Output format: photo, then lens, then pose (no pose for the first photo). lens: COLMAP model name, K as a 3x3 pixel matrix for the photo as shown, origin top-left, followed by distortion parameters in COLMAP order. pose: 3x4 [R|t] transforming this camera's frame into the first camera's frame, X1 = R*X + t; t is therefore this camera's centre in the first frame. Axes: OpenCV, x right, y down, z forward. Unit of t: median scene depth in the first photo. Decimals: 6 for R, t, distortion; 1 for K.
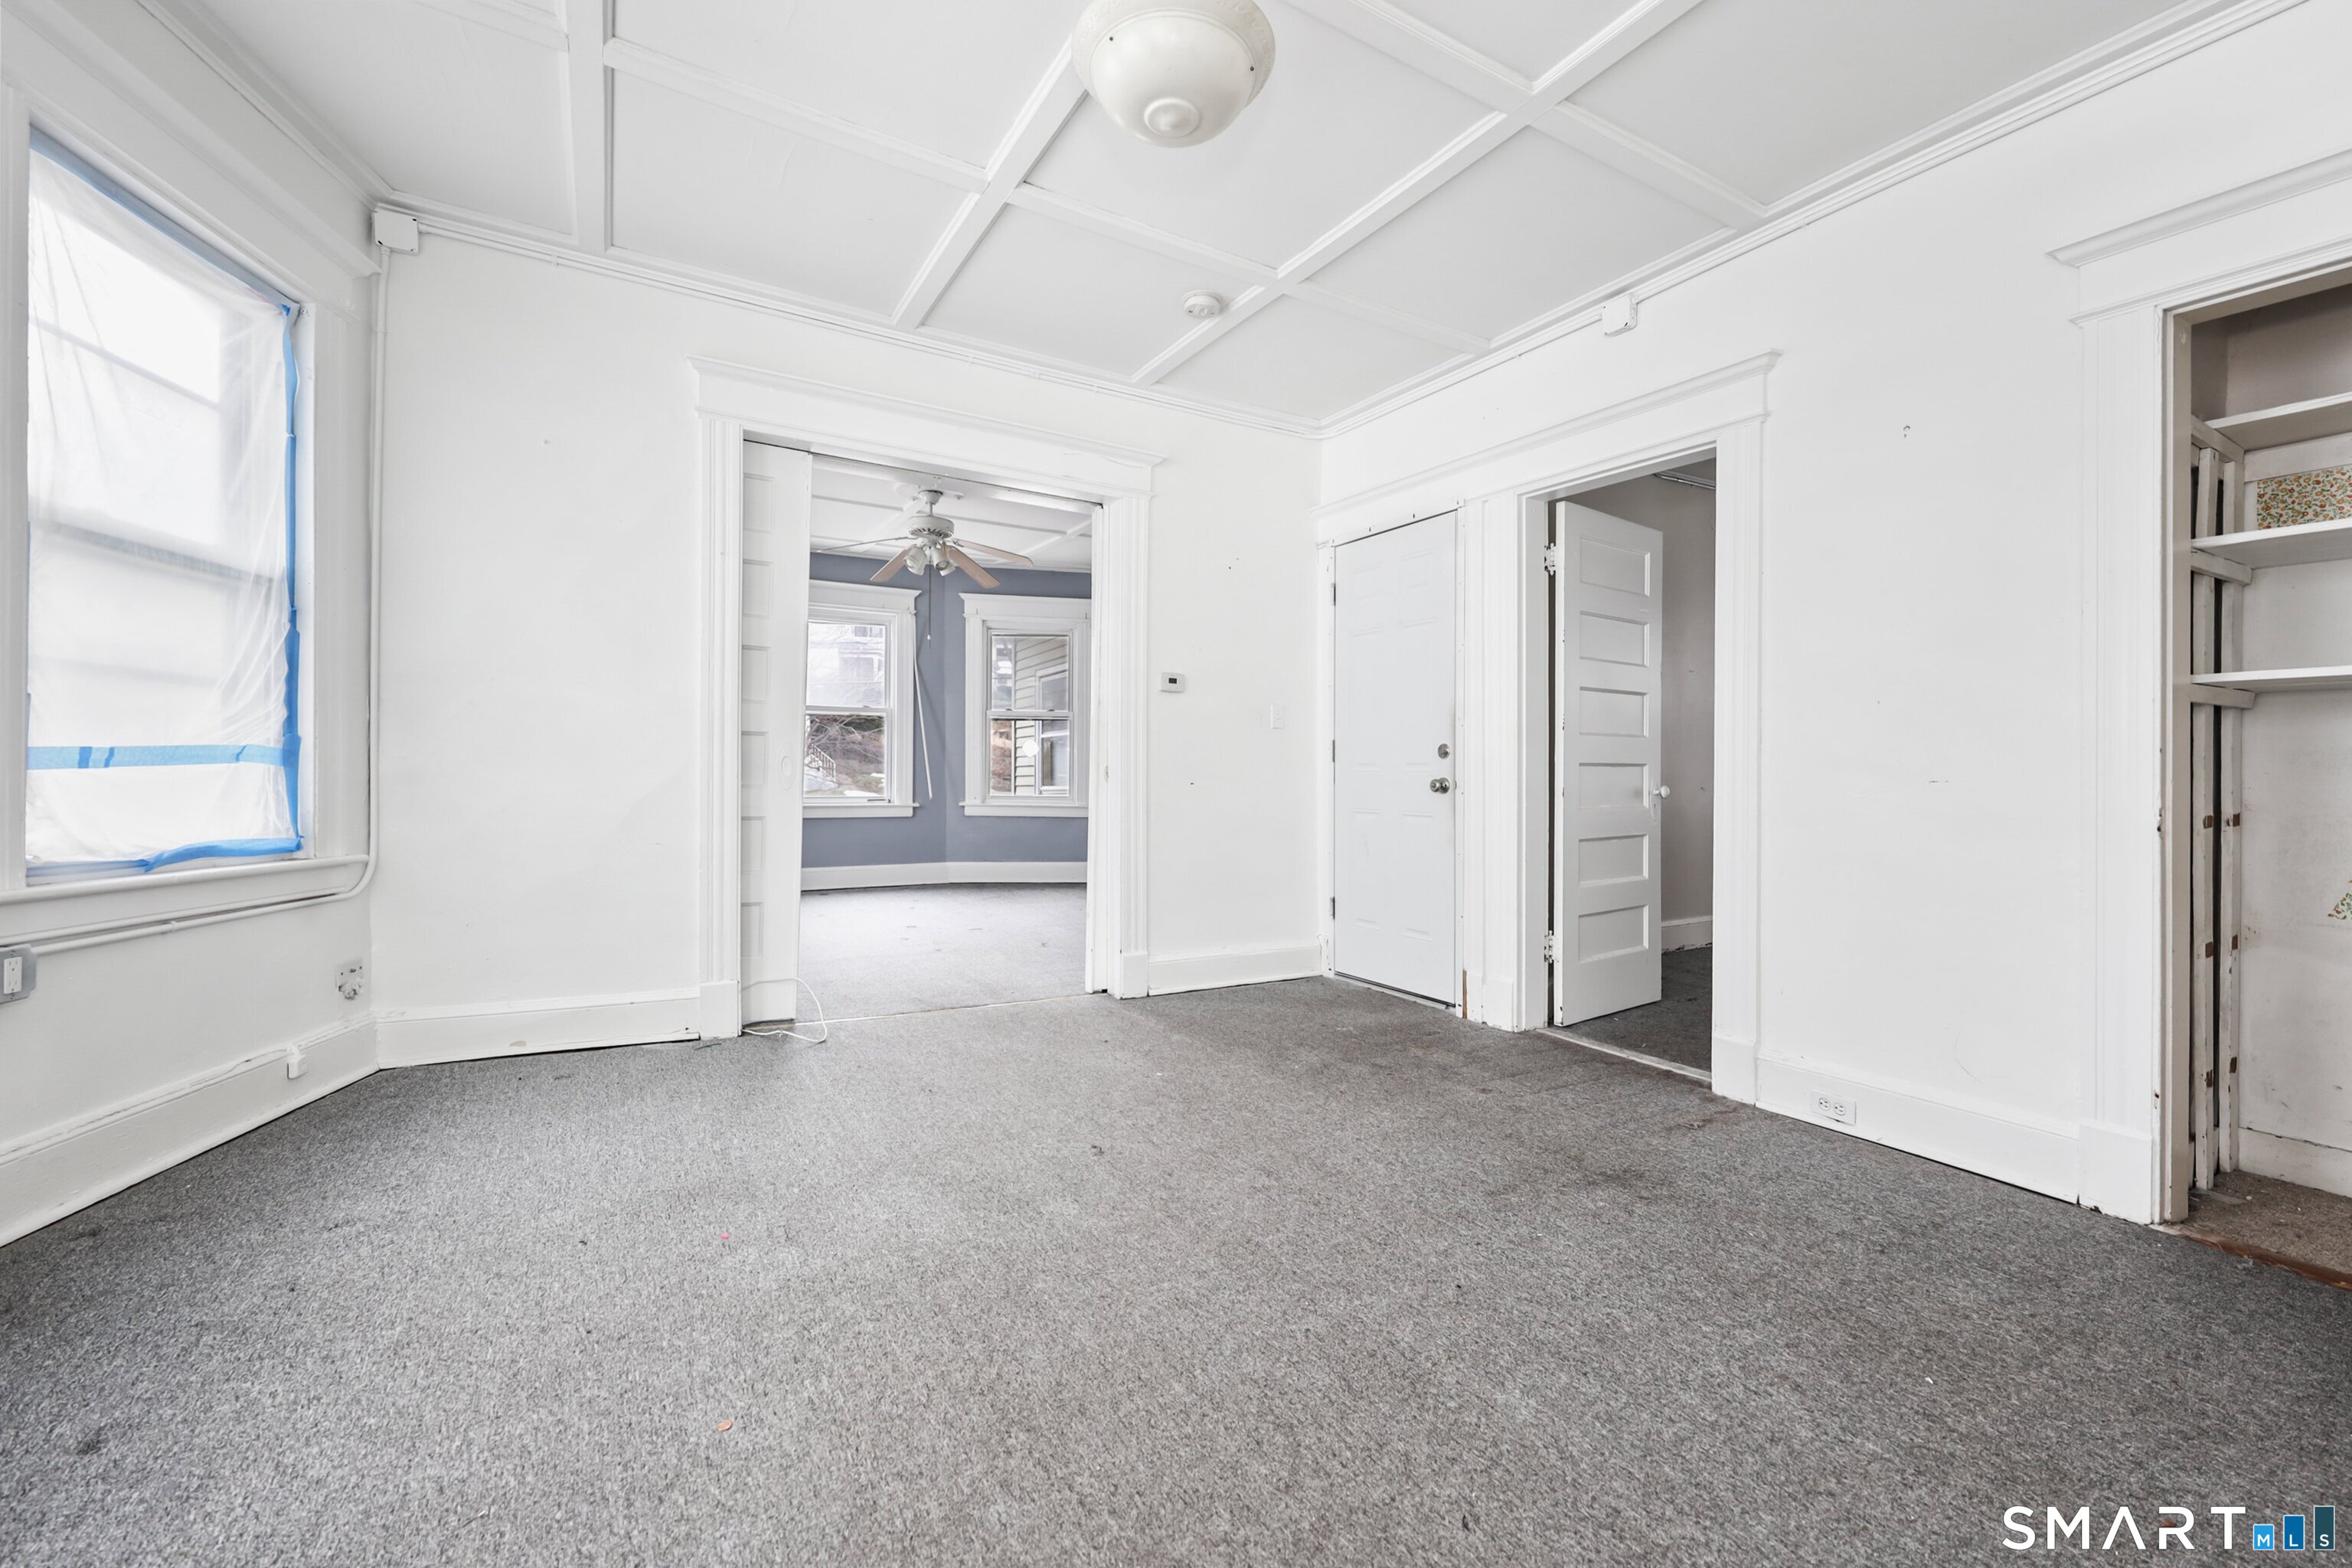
lens RADIAL K [[974.3, 0, 1173.3], [0, 974.3, 768.9], [0, 0, 1]] dist [0.002161, 0.000225]
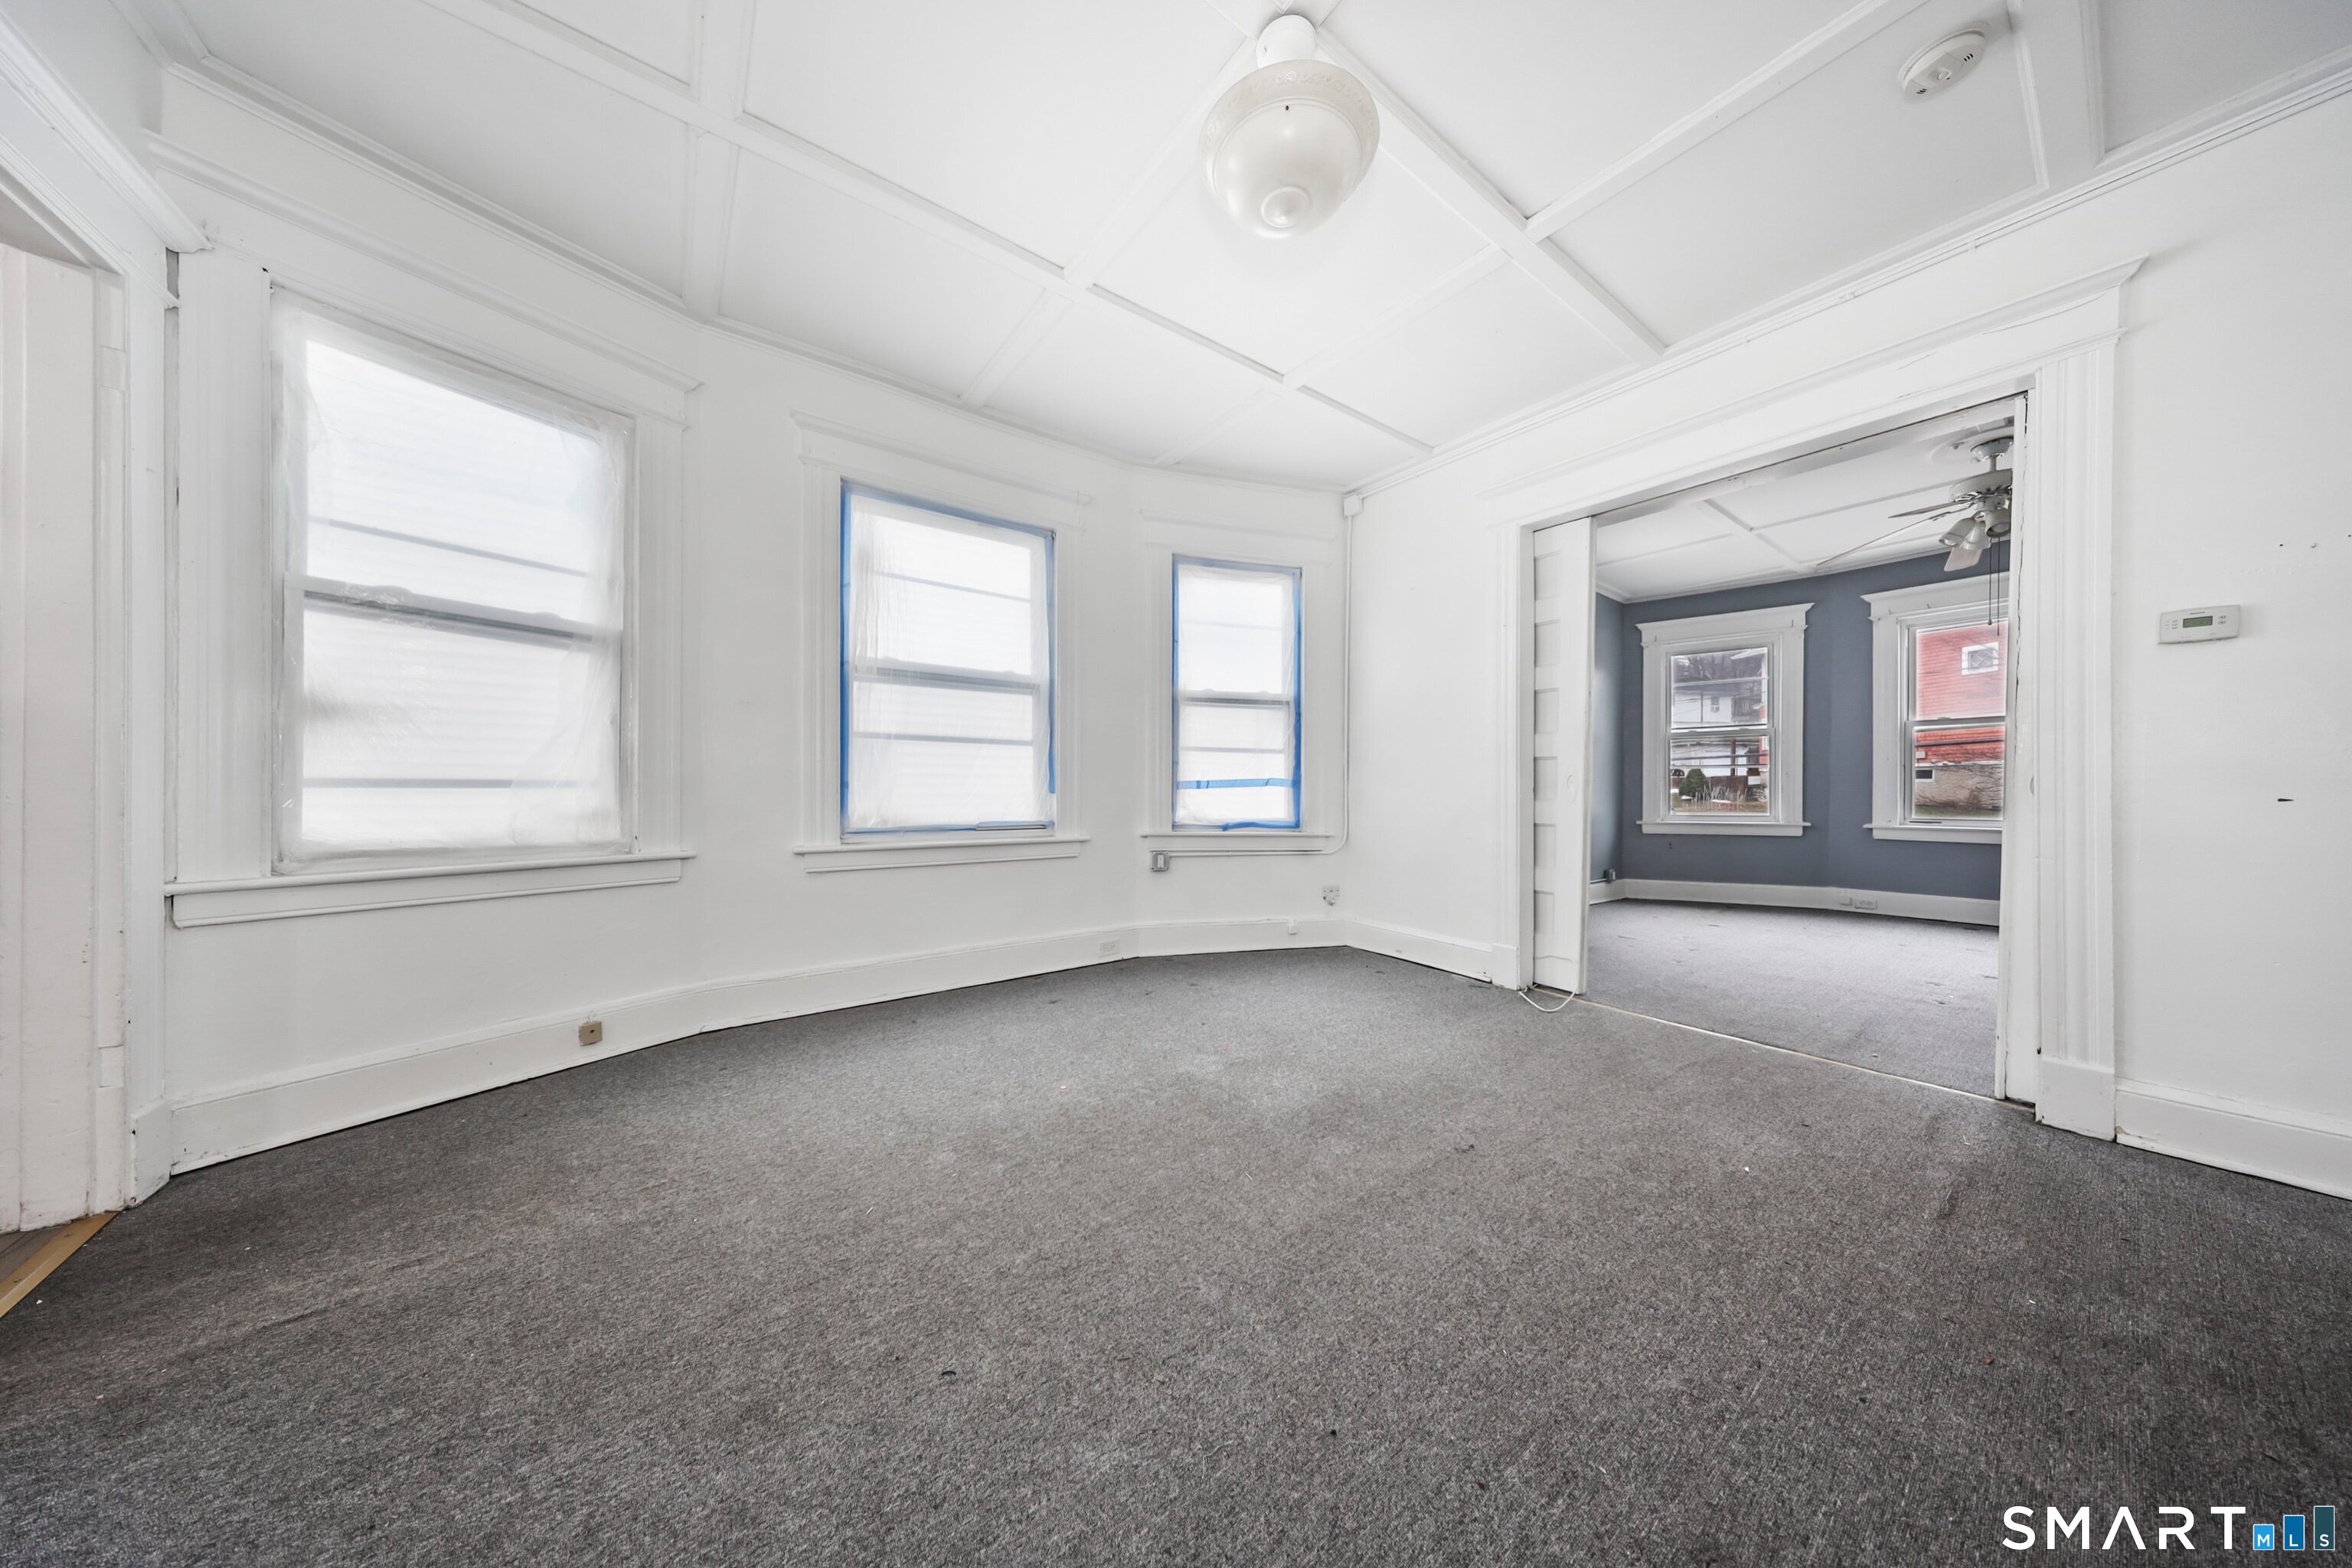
lens RADIAL K [[701.9, 0, 1170.6], [0, 701.9, 796.2], [0, 0, 1]] dist [-0.000002, -0.000004]
pose [[0.094430, -0.002511, -0.995528, 0.651942], [0.001585, 0.999996, -0.002372, 0.020521], [0.995530, -0.001354, 0.094433, 0.639983]]
